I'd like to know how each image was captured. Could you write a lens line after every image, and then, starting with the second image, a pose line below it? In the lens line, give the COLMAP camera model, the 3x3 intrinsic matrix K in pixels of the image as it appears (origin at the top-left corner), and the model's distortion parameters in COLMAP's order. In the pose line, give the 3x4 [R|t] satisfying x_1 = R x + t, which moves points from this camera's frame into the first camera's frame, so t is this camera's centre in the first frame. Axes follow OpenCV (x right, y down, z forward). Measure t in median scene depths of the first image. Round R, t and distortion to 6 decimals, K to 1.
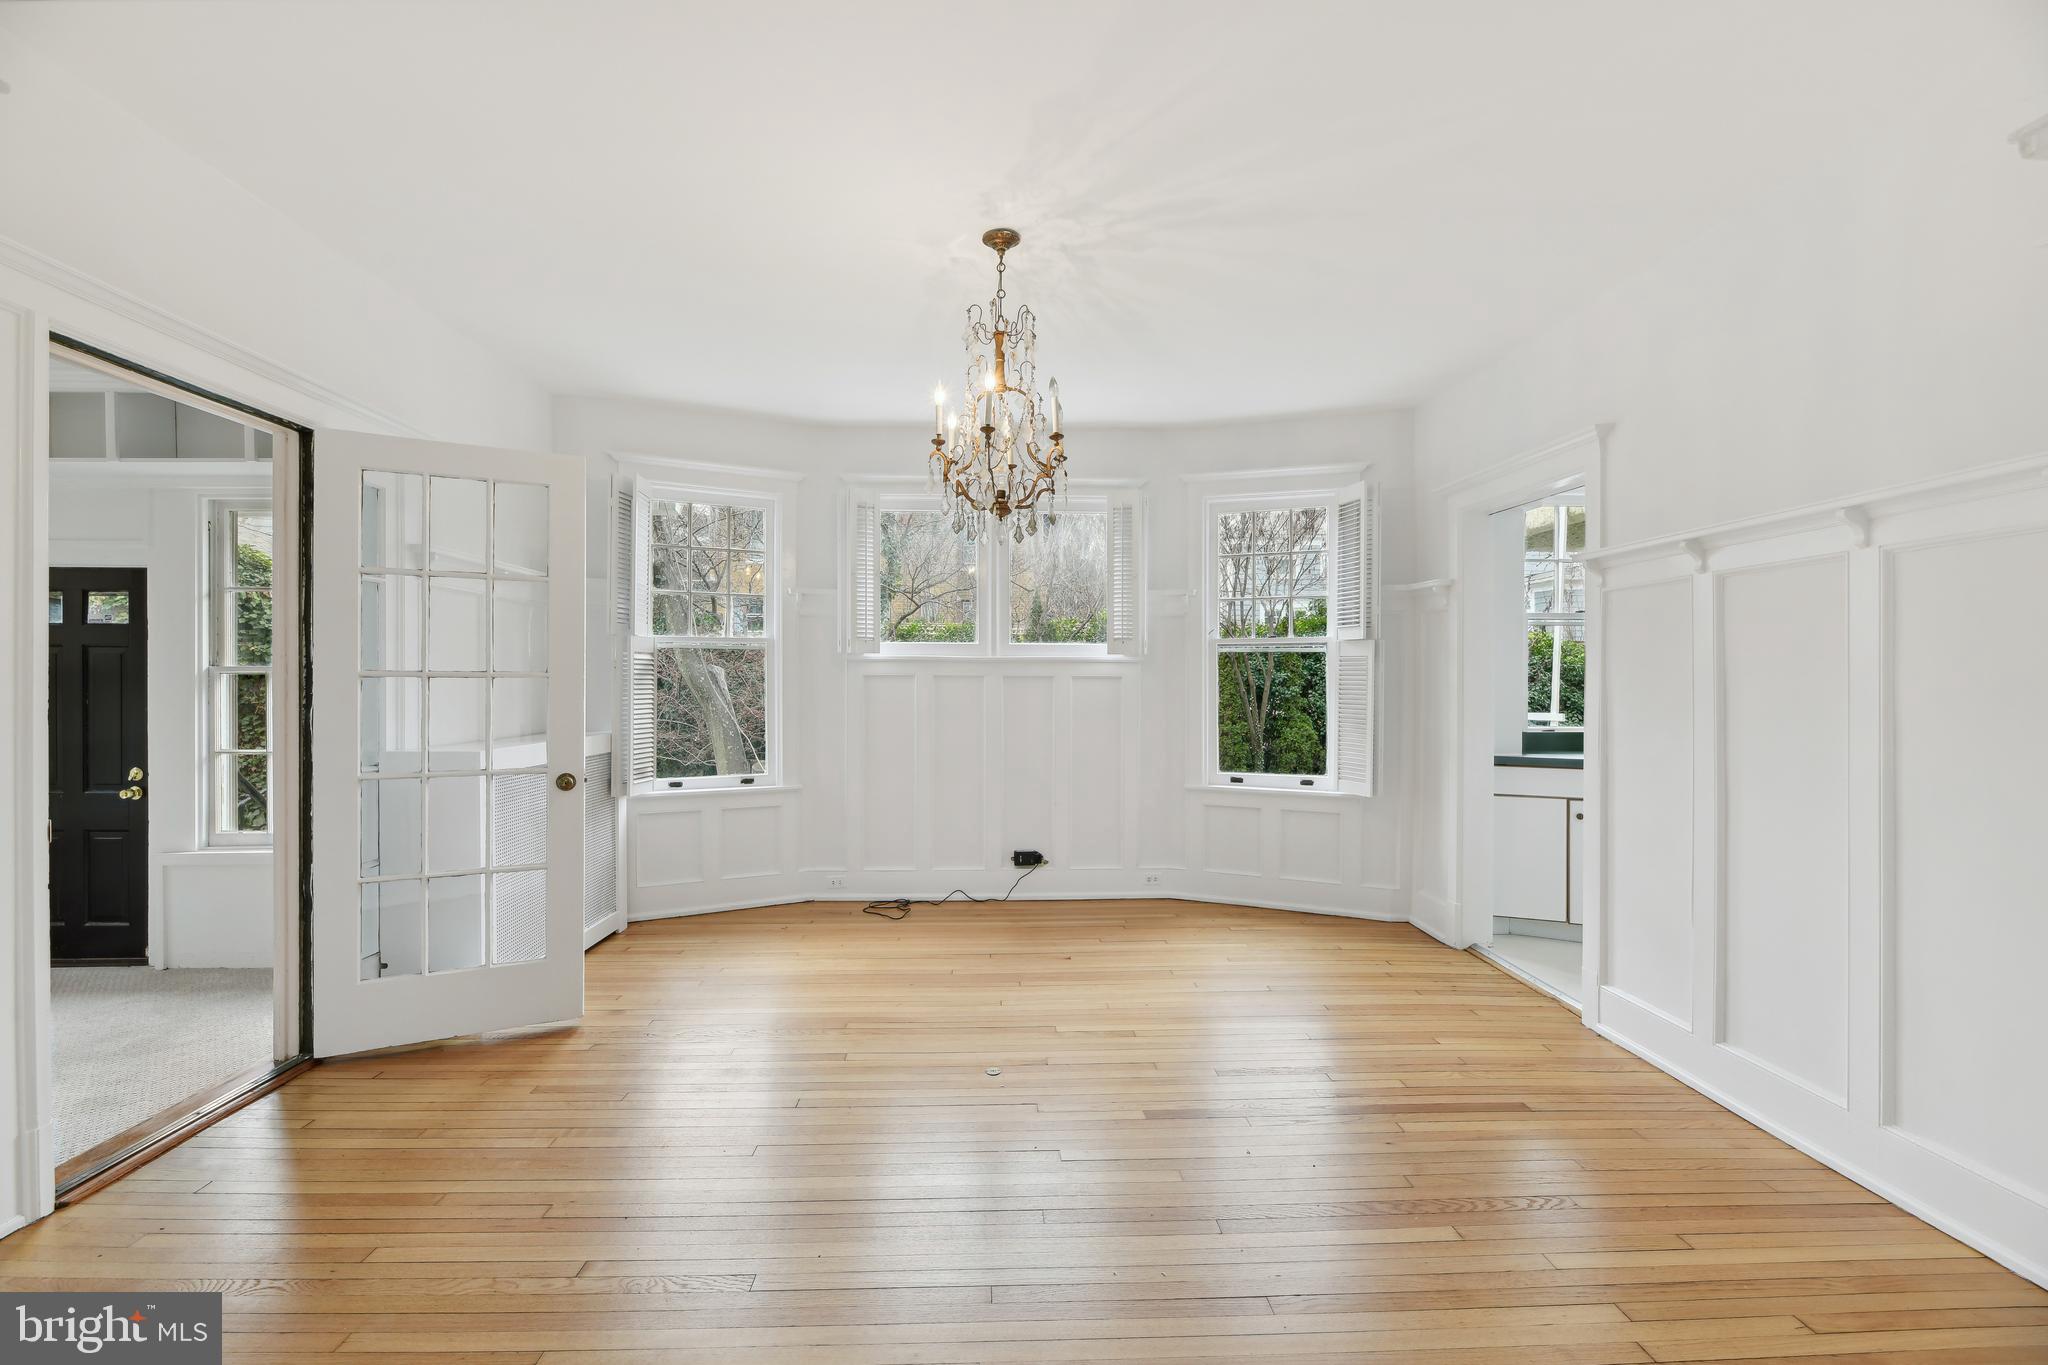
lens RADIAL K [[827.8, 0, 1031.0], [0, 827.8, 684.7], [0, 0, 1]] dist [0.012854, -0.003500]
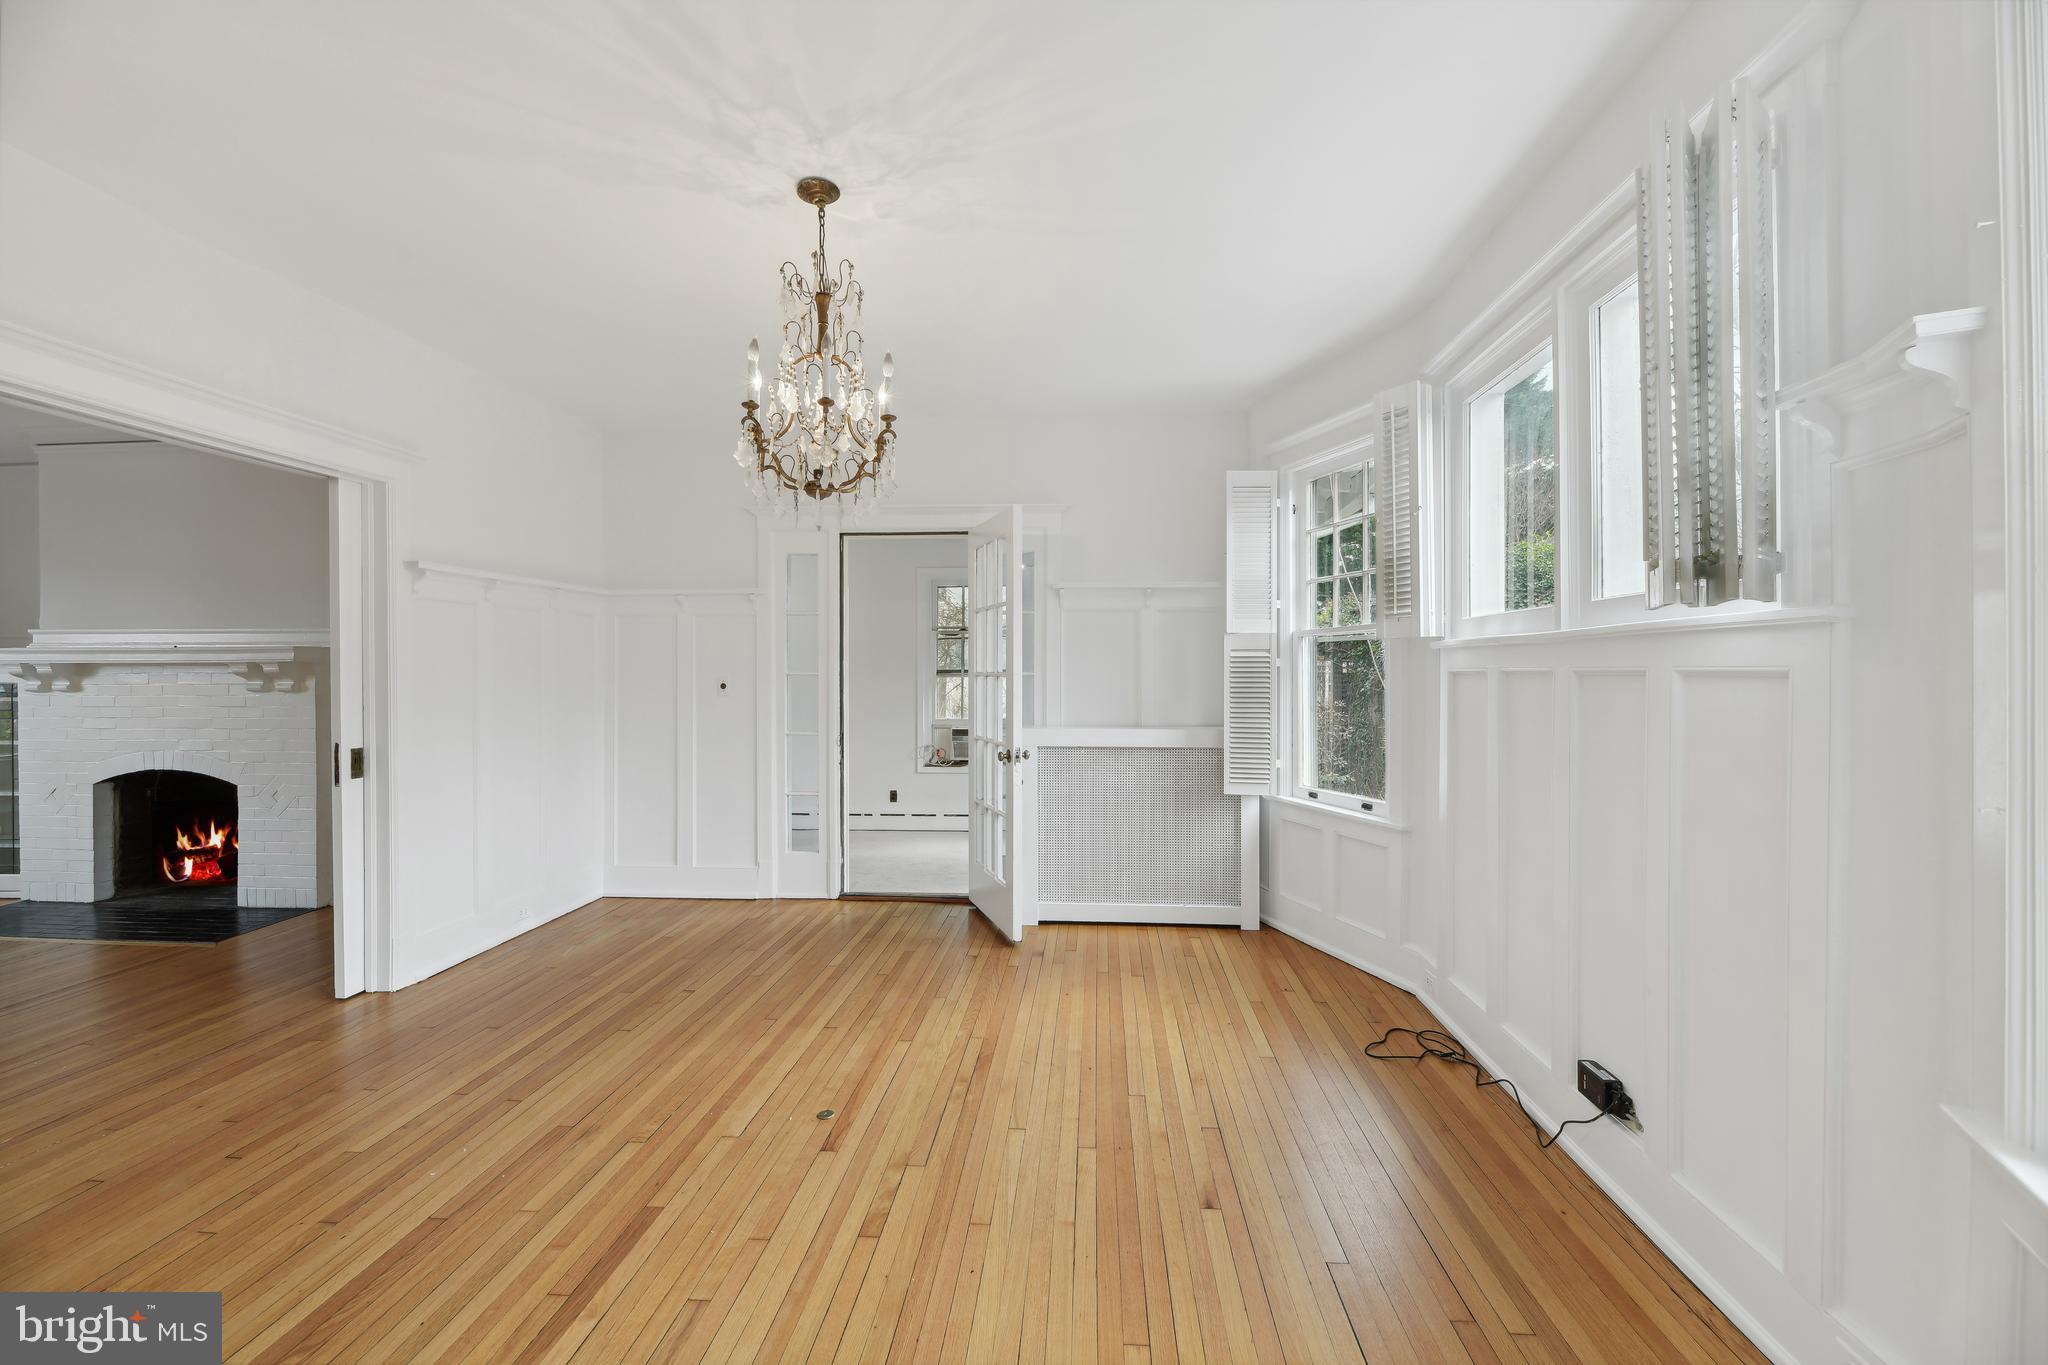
lens RADIAL K [[827.8, 0, 1028.2], [0, 827.8, 676.9], [0, 0, 1]] dist [0.012854, -0.003500]
pose [[-0.124561, -0.003307, -0.992206, 0.472252], [-0.005652, 0.999981, -0.002623, -0.003934], [0.992196, 0.005281, -0.124578, 0.760654]]
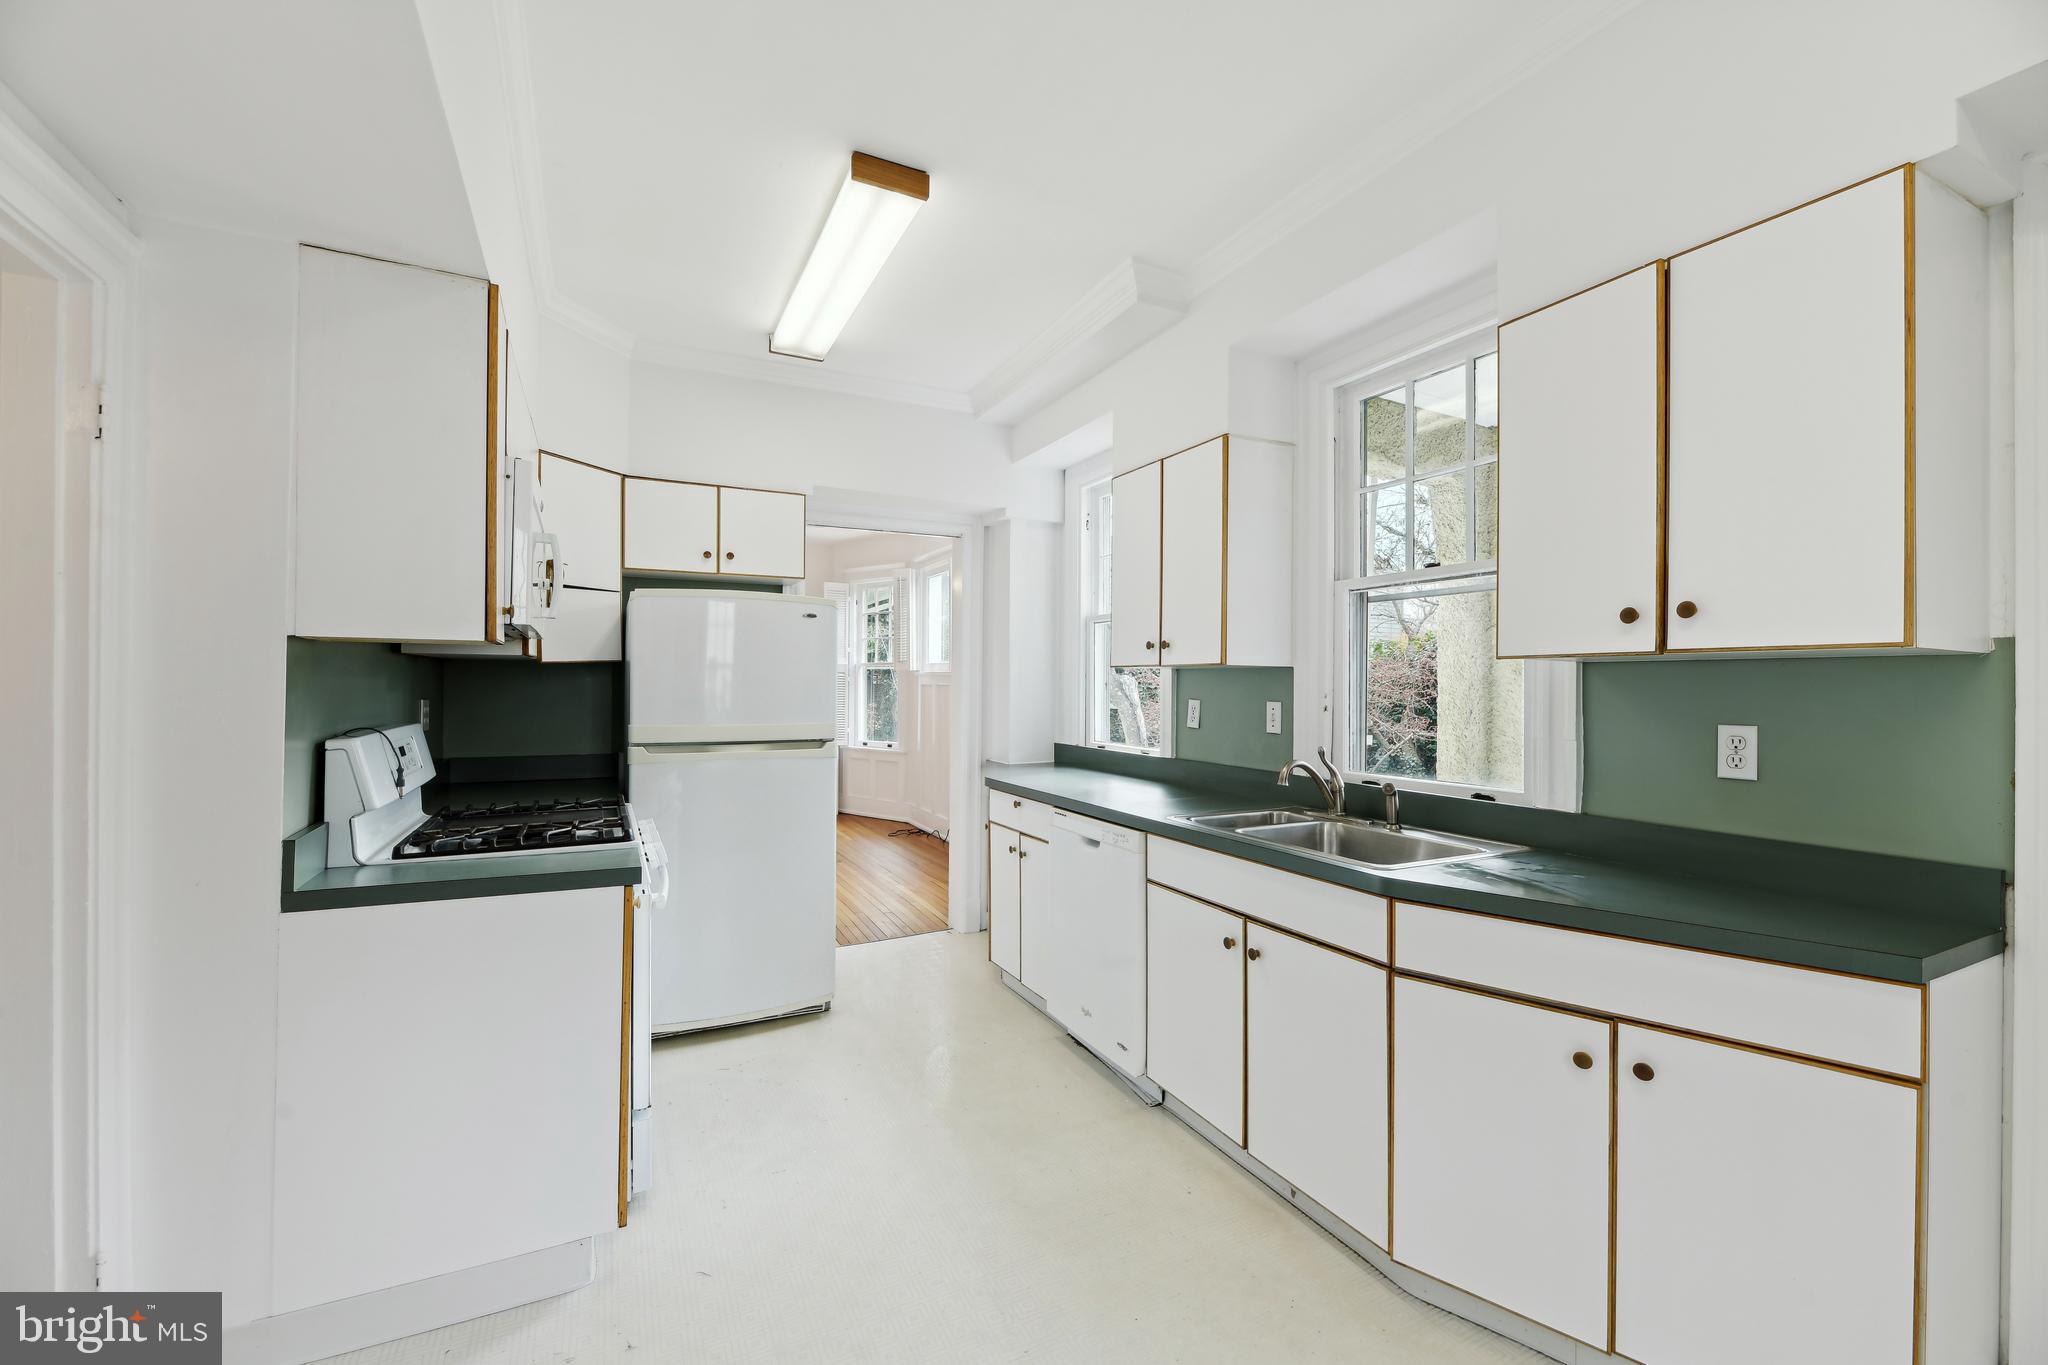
lens RADIAL K [[827.8, 0, 1024.3], [0, 827.8, 682.5], [0, 0, 1]] dist [0.012854, -0.003500]
pose [[0.409909, 0.000239, -0.912126, 1.308950], [-0.009961, 0.999942, -0.004214, -0.011045], [0.912072, 0.010813, 0.409888, 0.537607]]
